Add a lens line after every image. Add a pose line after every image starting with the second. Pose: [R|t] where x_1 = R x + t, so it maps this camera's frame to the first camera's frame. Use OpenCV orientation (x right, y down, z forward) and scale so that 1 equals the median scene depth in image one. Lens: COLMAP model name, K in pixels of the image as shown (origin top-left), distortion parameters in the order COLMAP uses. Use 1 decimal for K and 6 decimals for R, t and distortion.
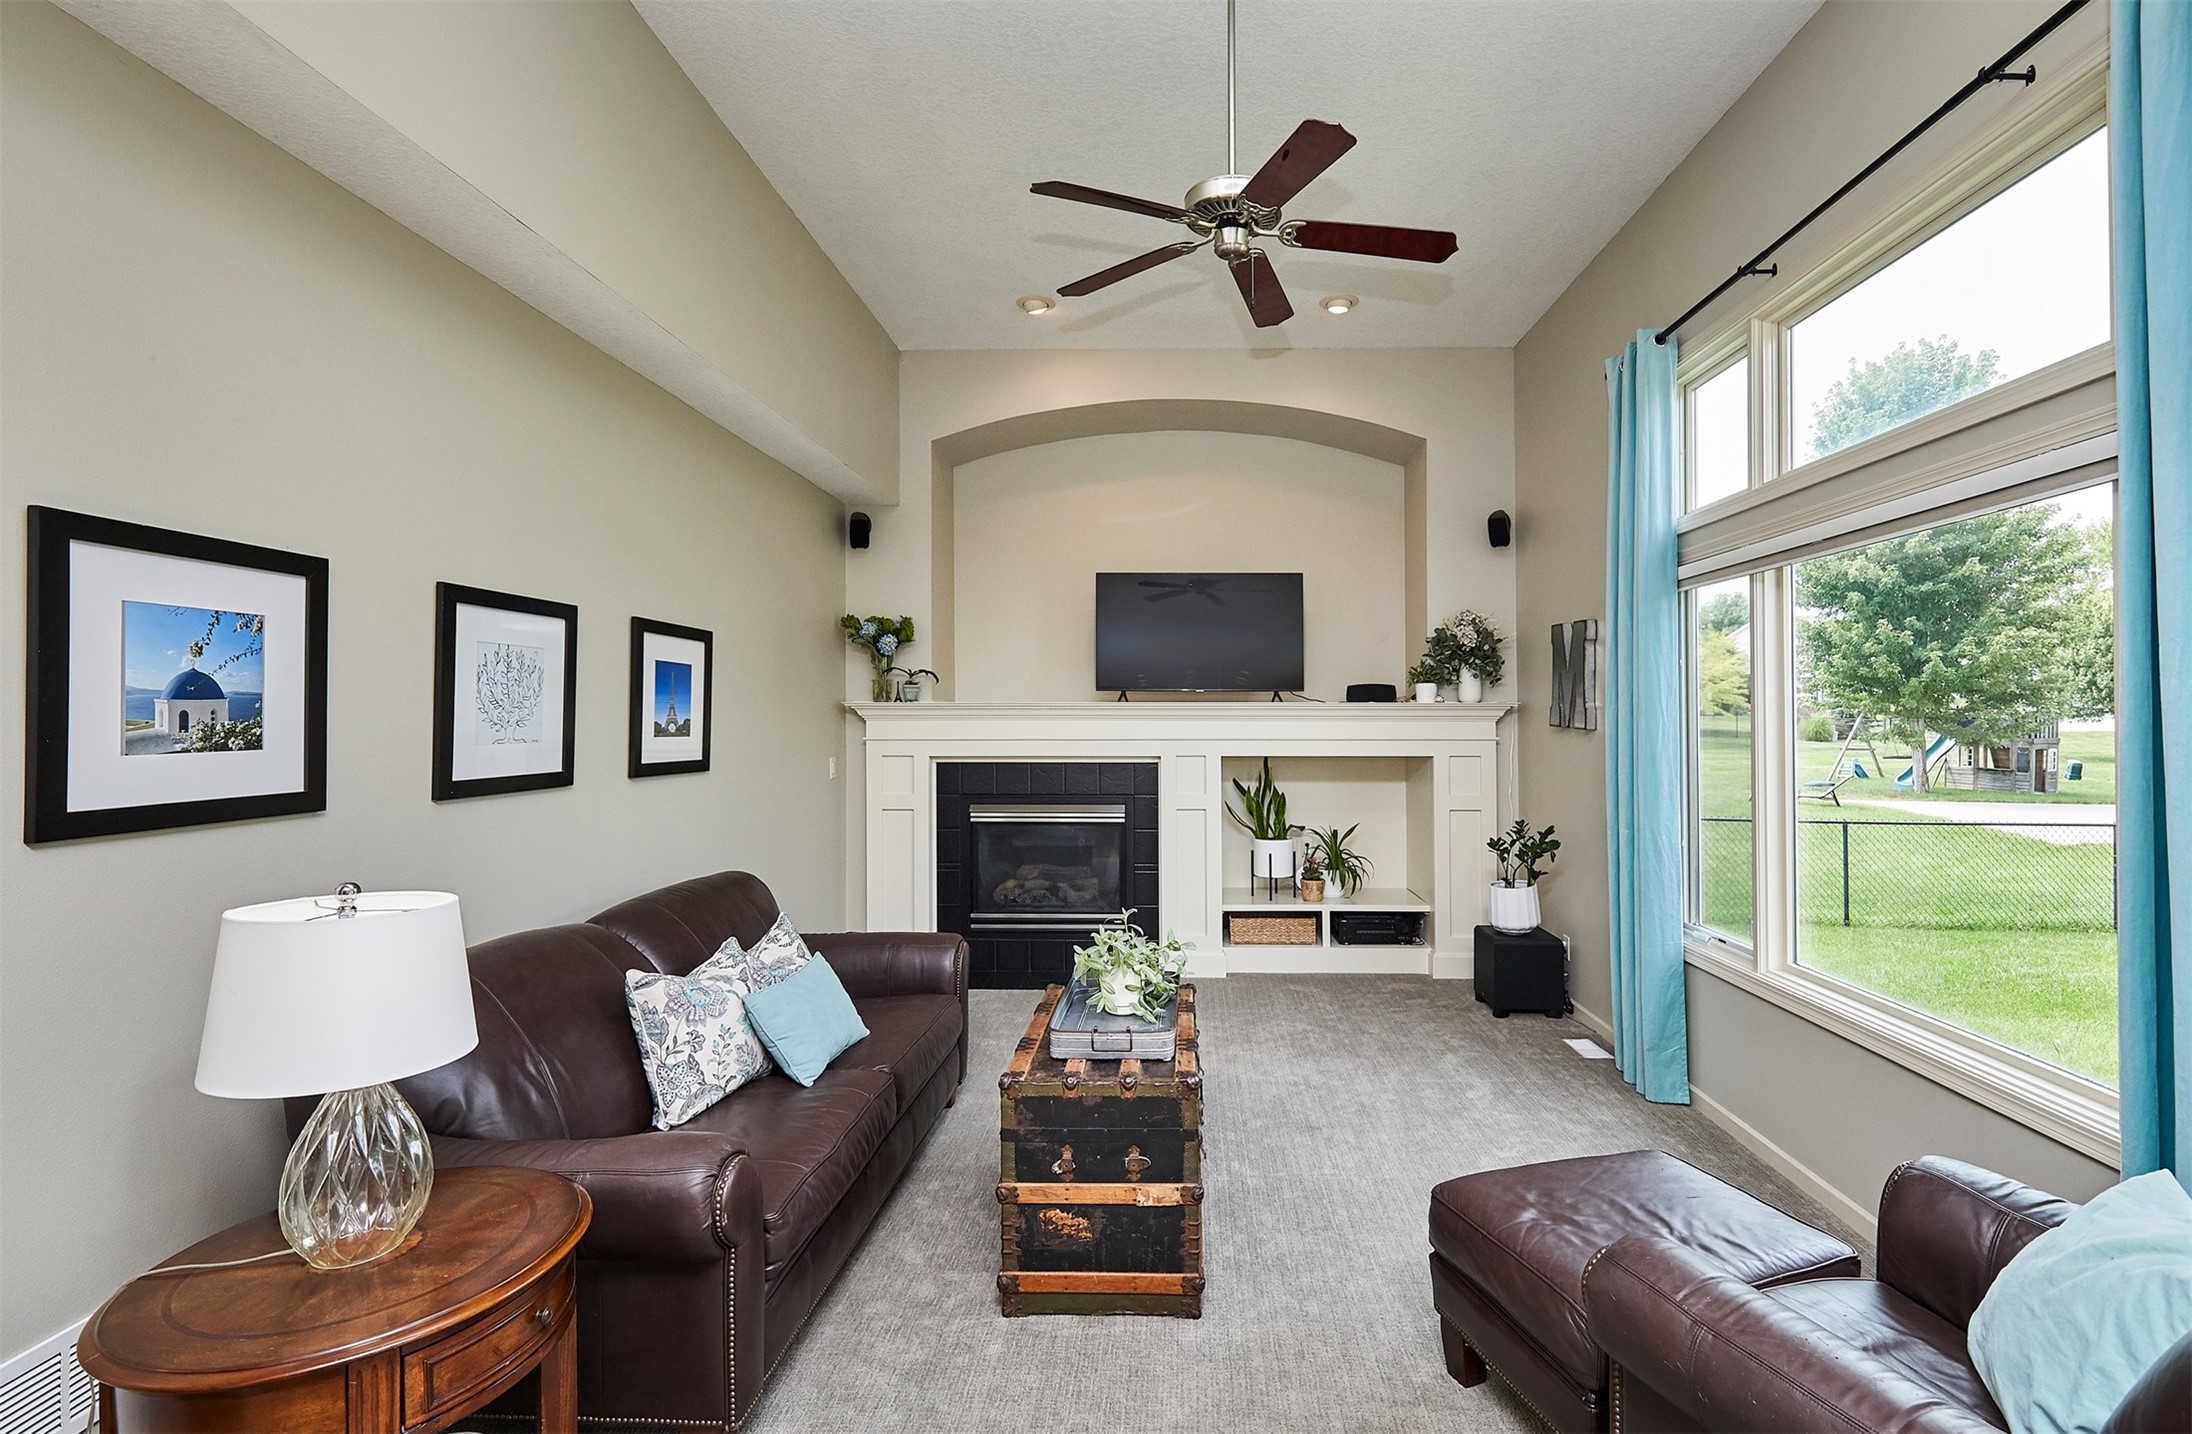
lens RADIAL K [[1000.7, 0, 1138.8], [0, 1000.7, 690.3], [0, 0, 1]] dist [0.003648, -0.000578]
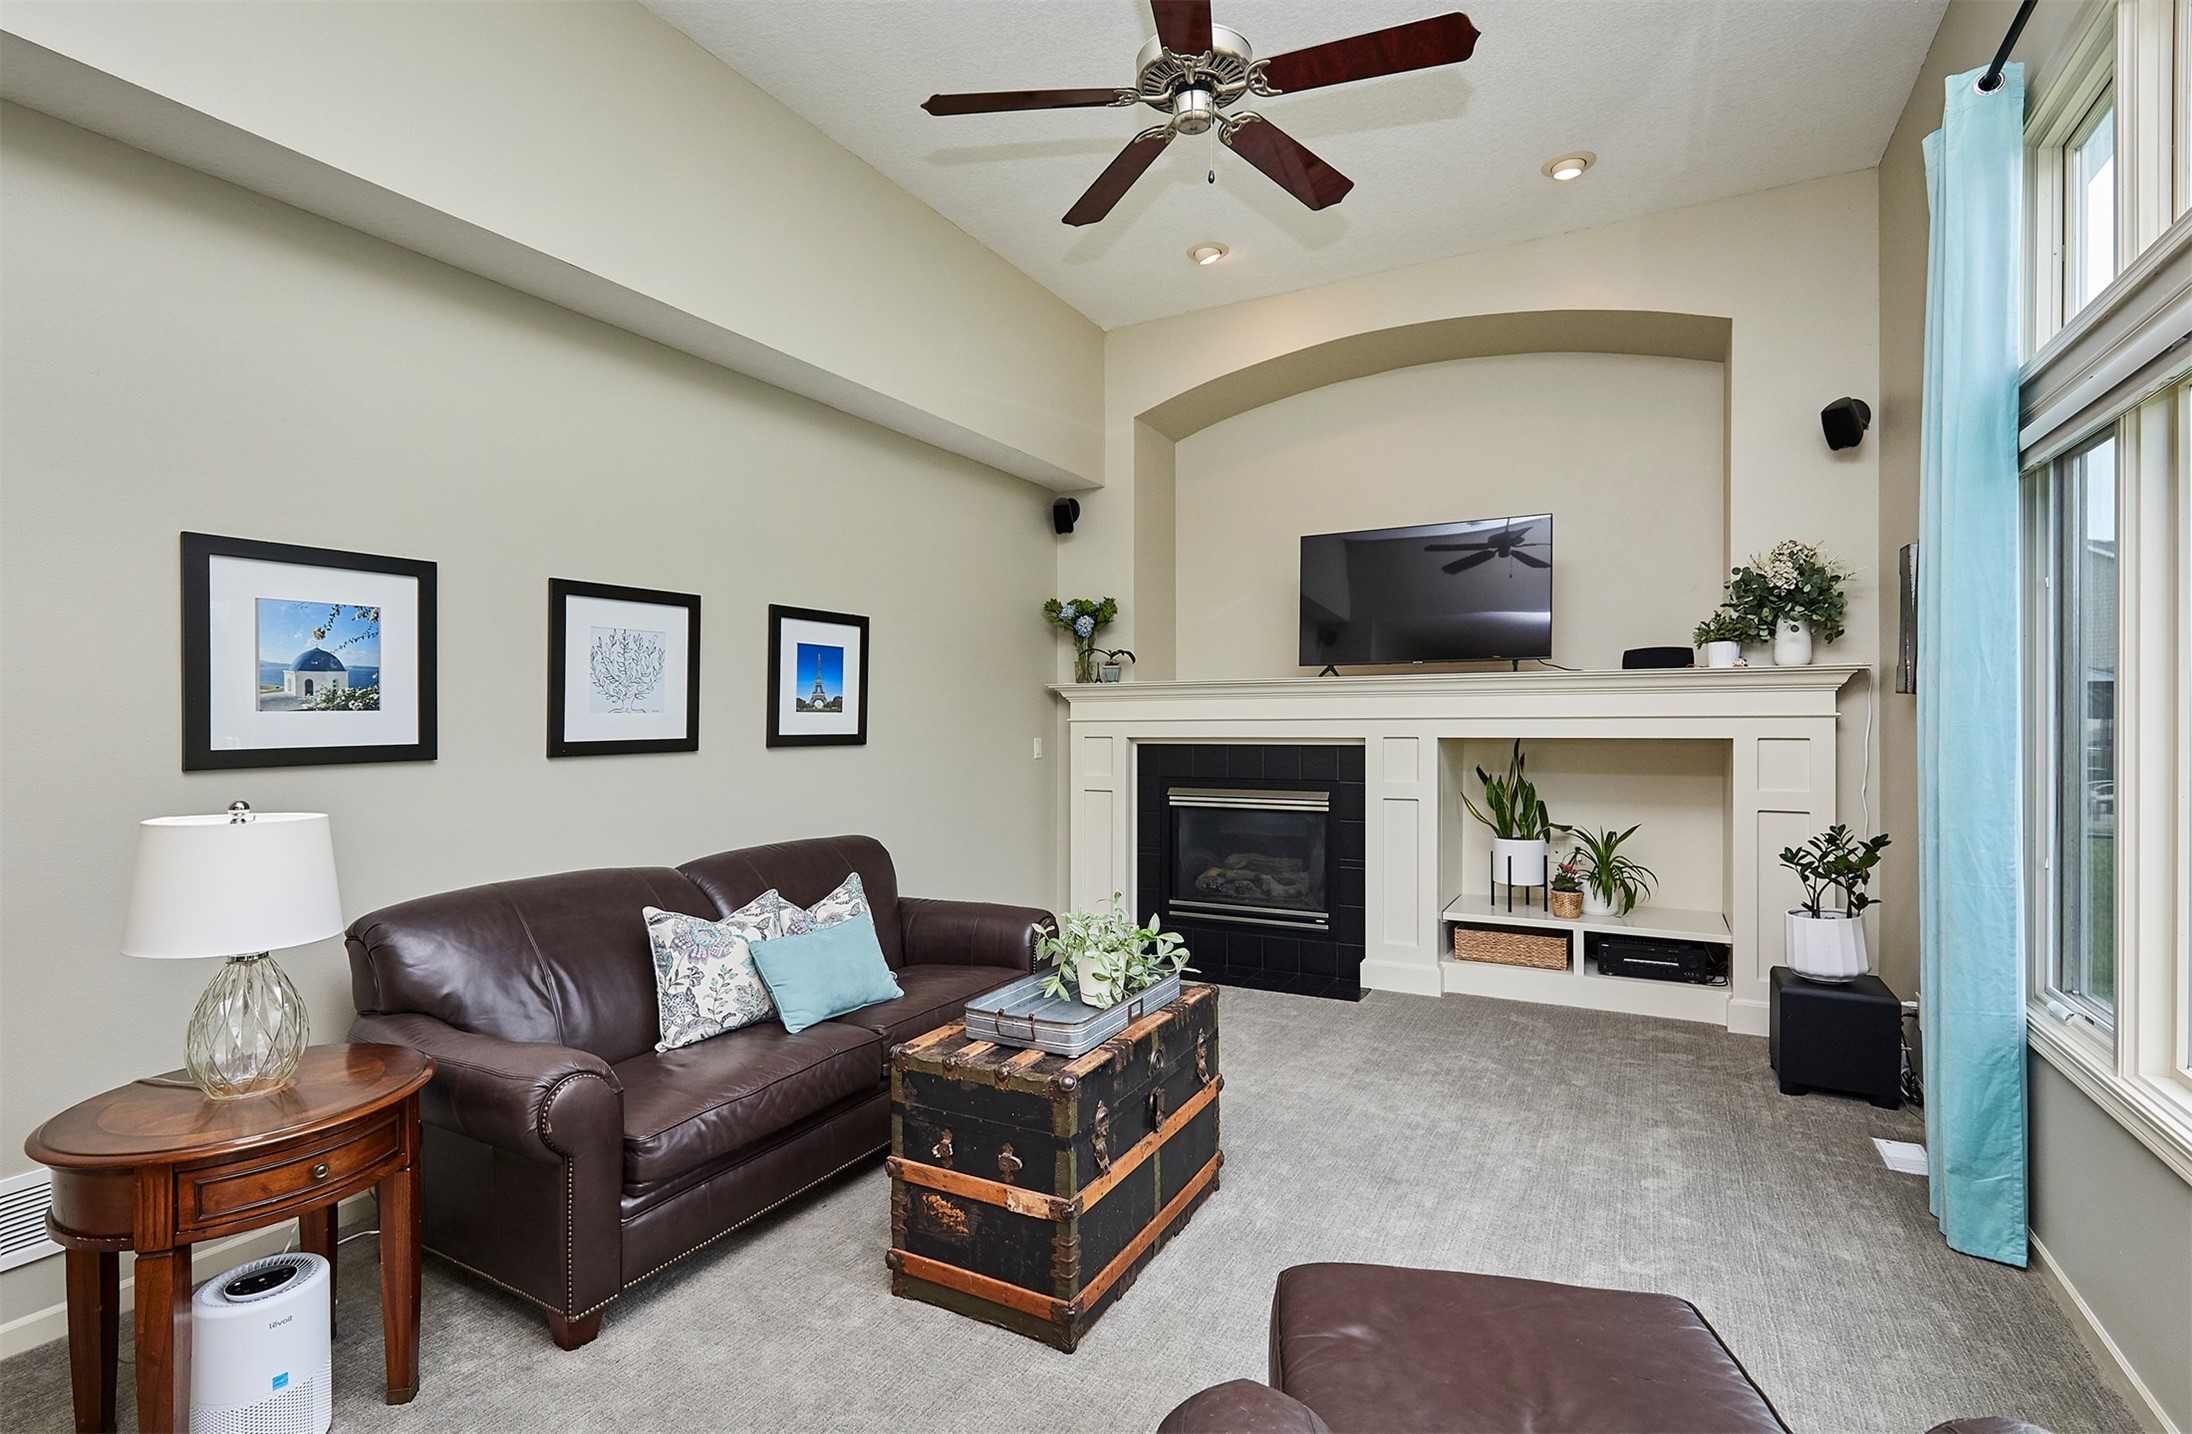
lens RADIAL K [[1000.7, 0, 1055.1], [0, 1000.7, 707.3], [0, 0, 1]] dist [0.003648, -0.000578]
pose [[0.885705, -0.011331, -0.464111, 0.288341], [0.020790, 0.999667, 0.015270, 0.030345], [0.463783, -0.023173, 0.885646, 0.144407]]
